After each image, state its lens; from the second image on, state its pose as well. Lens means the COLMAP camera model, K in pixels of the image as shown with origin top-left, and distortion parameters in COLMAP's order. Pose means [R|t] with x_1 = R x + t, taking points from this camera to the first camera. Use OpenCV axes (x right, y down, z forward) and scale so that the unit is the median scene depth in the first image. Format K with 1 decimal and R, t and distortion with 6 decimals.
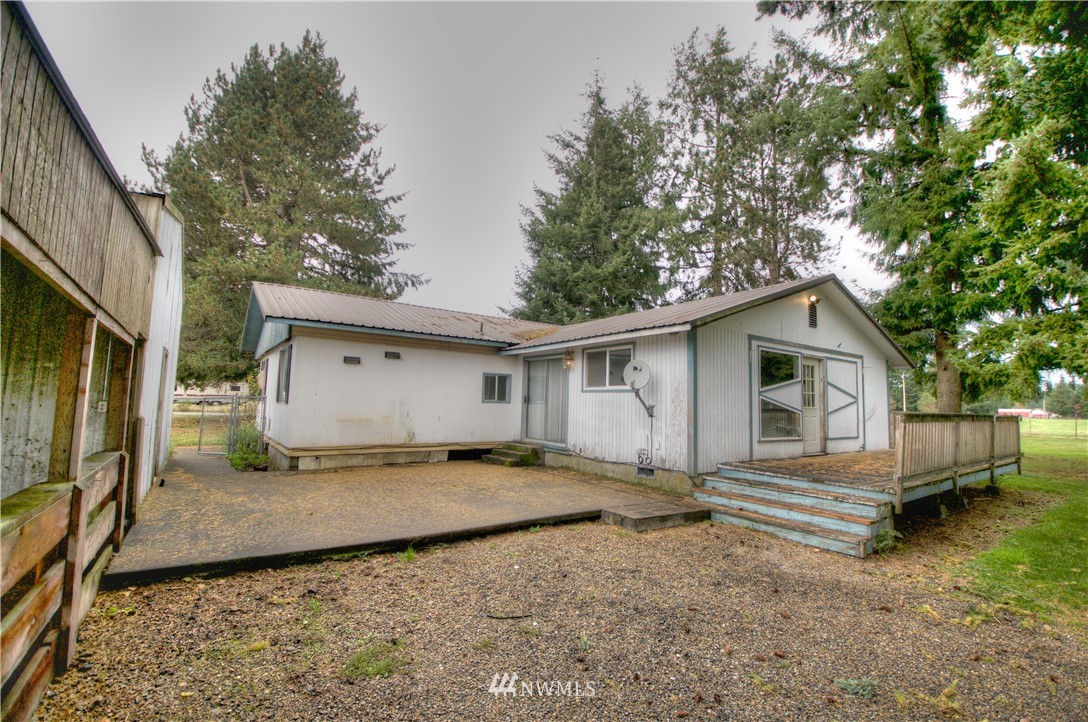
lens RADIAL K [[477.4, 0, 545.7], [0, 477.4, 358.0], [0, 0, 1]] dist [-0.000332, -0.009861]
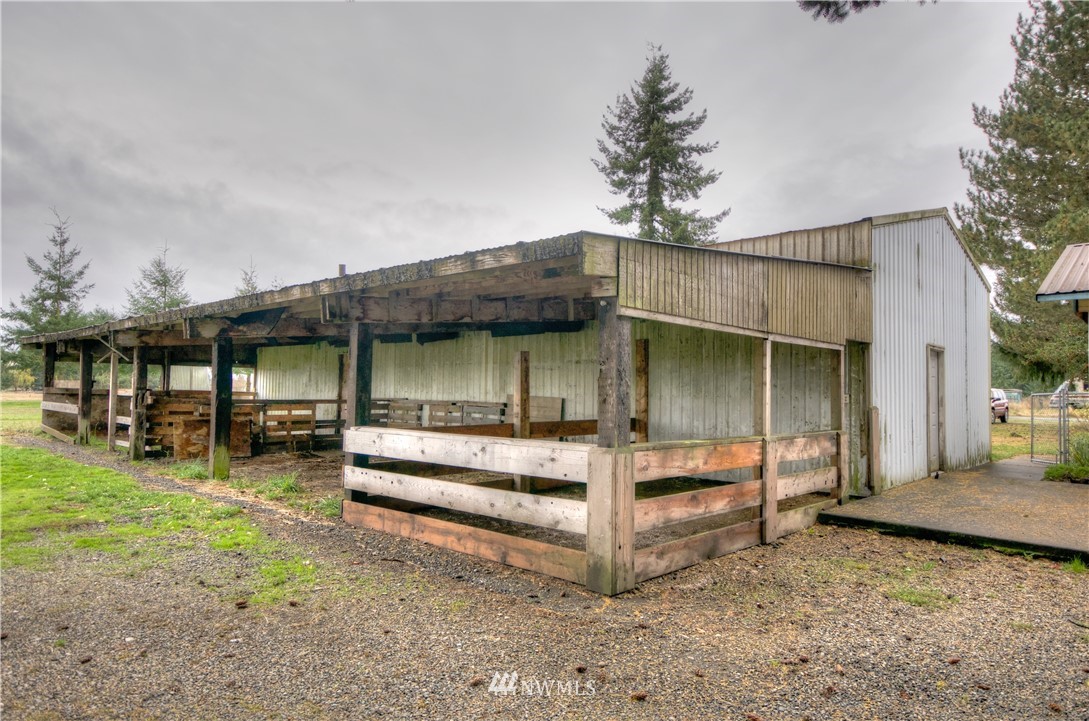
lens RADIAL K [[673.7, 0, 544.5], [0, 673.7, 360.5], [0, 0, 1]] dist [-0.000102, 0.000001]
pose [[0.181833, -0.071406, -0.980733, 0.753205], [0.088480, 0.994502, -0.056004, 0.035508], [0.979341, -0.076592, 0.187151, -0.123502]]
